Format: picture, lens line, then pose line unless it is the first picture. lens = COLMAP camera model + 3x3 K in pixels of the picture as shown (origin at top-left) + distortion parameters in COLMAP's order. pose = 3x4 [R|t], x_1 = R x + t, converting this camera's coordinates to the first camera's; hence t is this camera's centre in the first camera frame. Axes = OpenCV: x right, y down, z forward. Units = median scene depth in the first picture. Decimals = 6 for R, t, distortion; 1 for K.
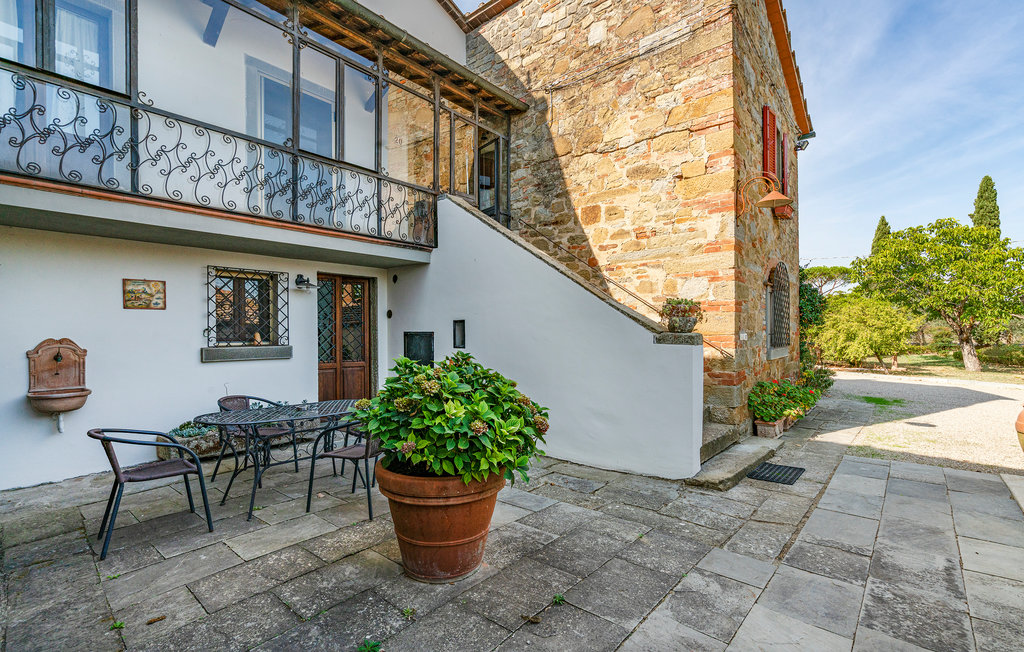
lens RADIAL K [[474.5, 0, 511.7], [0, 474.5, 330.4], [0, 0, 1]] dist [-0.000858, 0.000348]
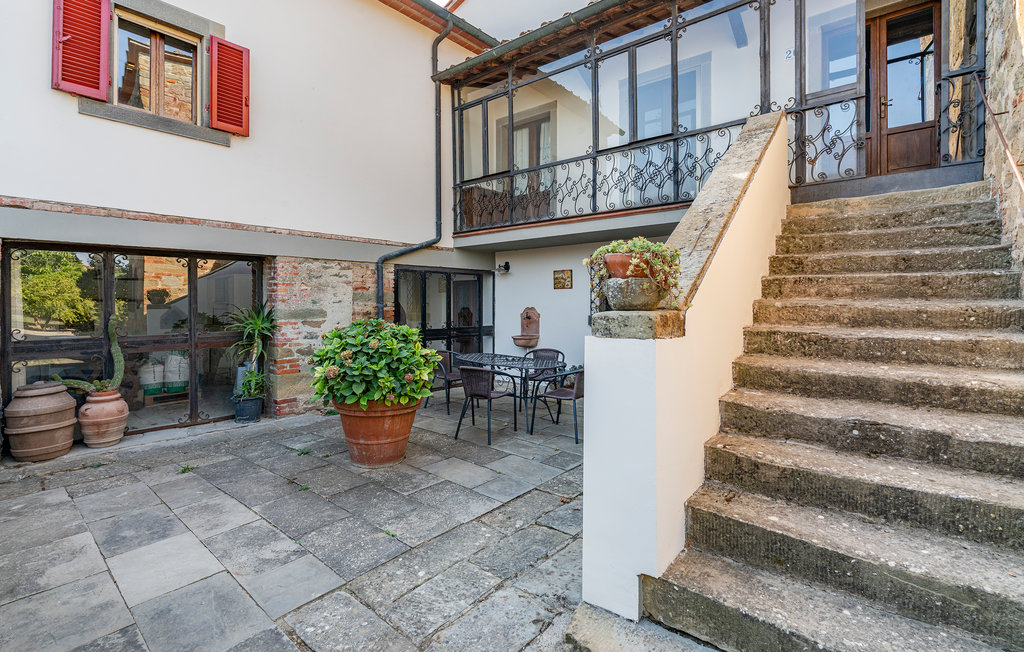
lens RADIAL K [[474.5, 0, 510.8], [0, 474.5, 300.2], [0, 0, 1]] dist [-0.000858, 0.000348]
pose [[-0.004138, -0.000795, -0.999991, 1.015714], [0.003138, 0.999995, -0.000808, -0.009478], [0.999987, -0.003141, -0.004135, 1.066651]]
